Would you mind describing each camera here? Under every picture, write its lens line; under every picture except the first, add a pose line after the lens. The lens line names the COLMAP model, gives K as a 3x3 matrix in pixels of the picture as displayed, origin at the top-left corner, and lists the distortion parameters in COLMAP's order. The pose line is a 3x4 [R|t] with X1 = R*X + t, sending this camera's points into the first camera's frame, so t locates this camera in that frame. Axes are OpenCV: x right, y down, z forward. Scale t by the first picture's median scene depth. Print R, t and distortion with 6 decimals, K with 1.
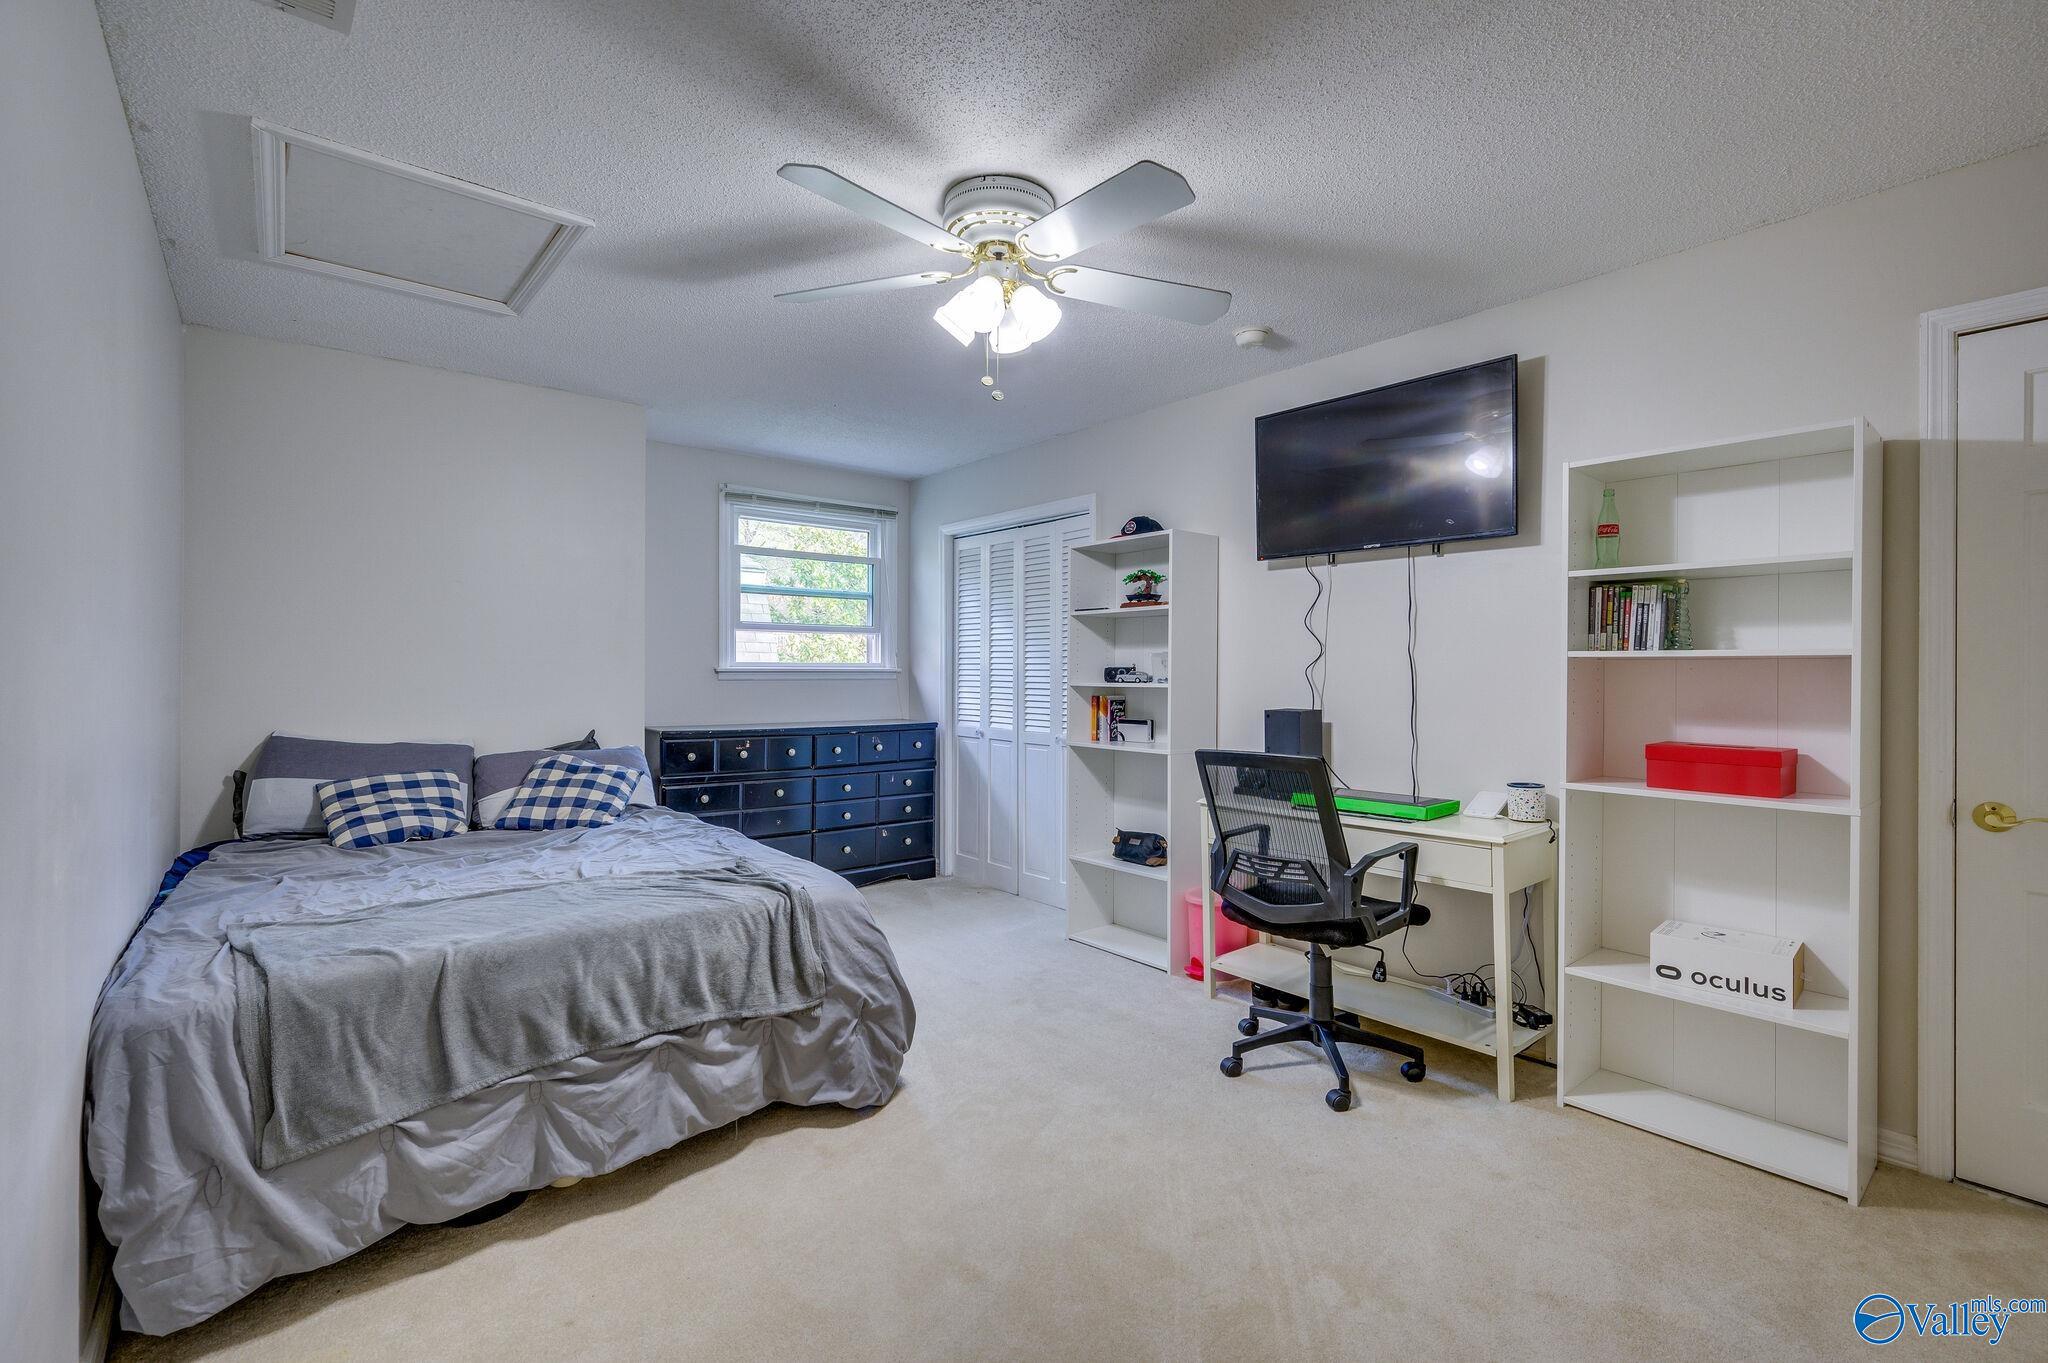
lens RADIAL K [[904.7, 0, 1021.8], [0, 904.7, 684.0], [0, 0, 1]] dist [-0.001900, -0.000557]
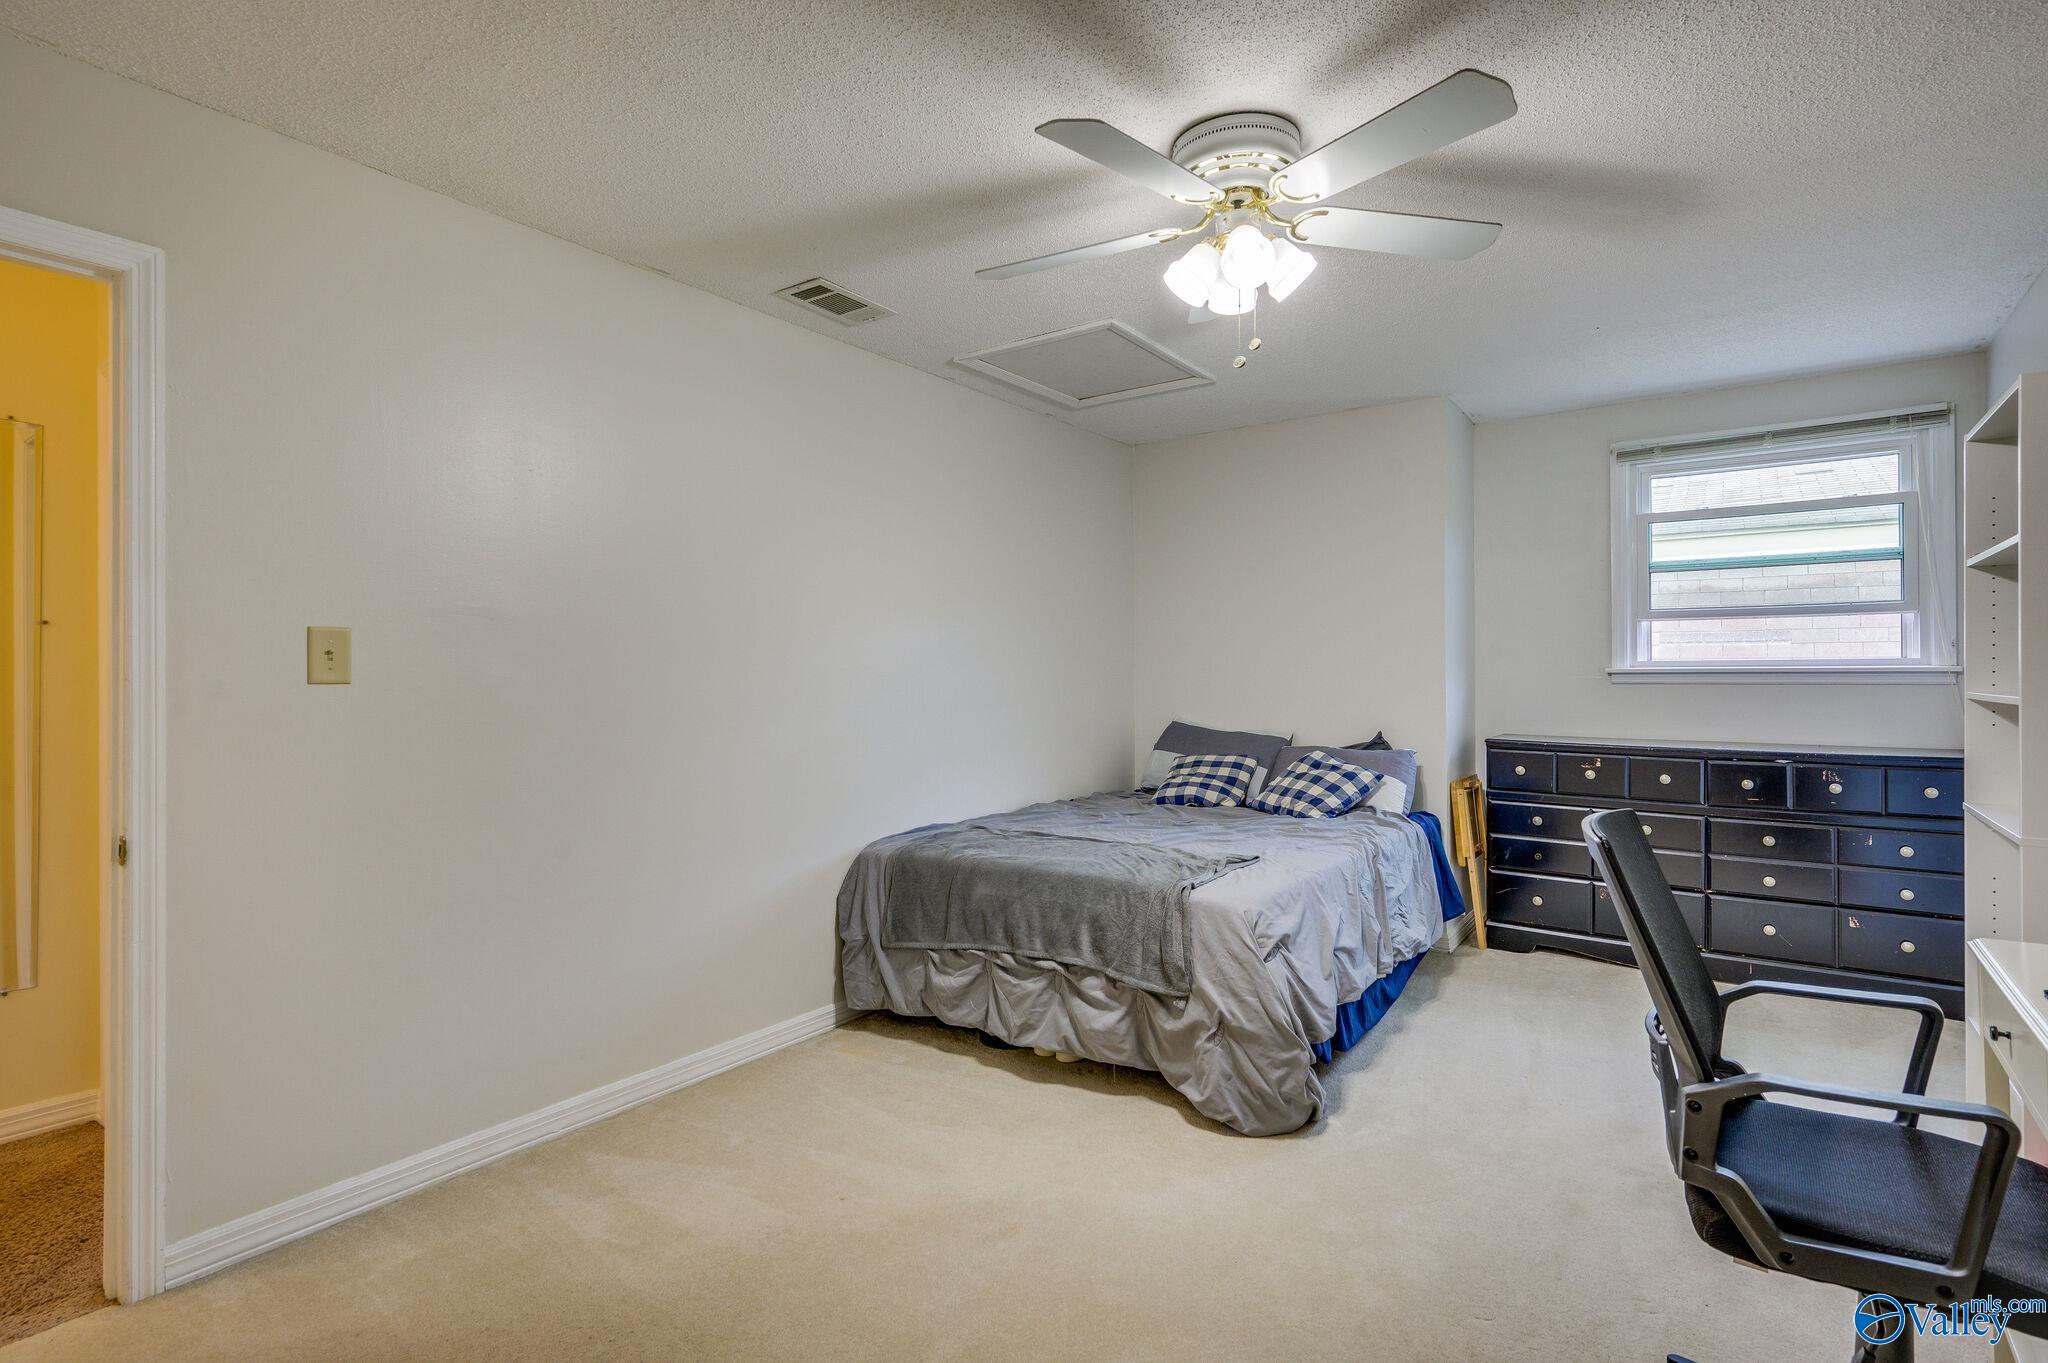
lens RADIAL K [[993.2, 0, 1023.0], [0, 993.2, 673.8], [0, 0, 1]] dist [-0.013127, -0.000360]
pose [[0.236193, -0.003881, -0.971698, 0.718702], [-0.008597, 0.999945, -0.006084, -0.005227], [0.971668, 0.009791, 0.236147, 0.477224]]
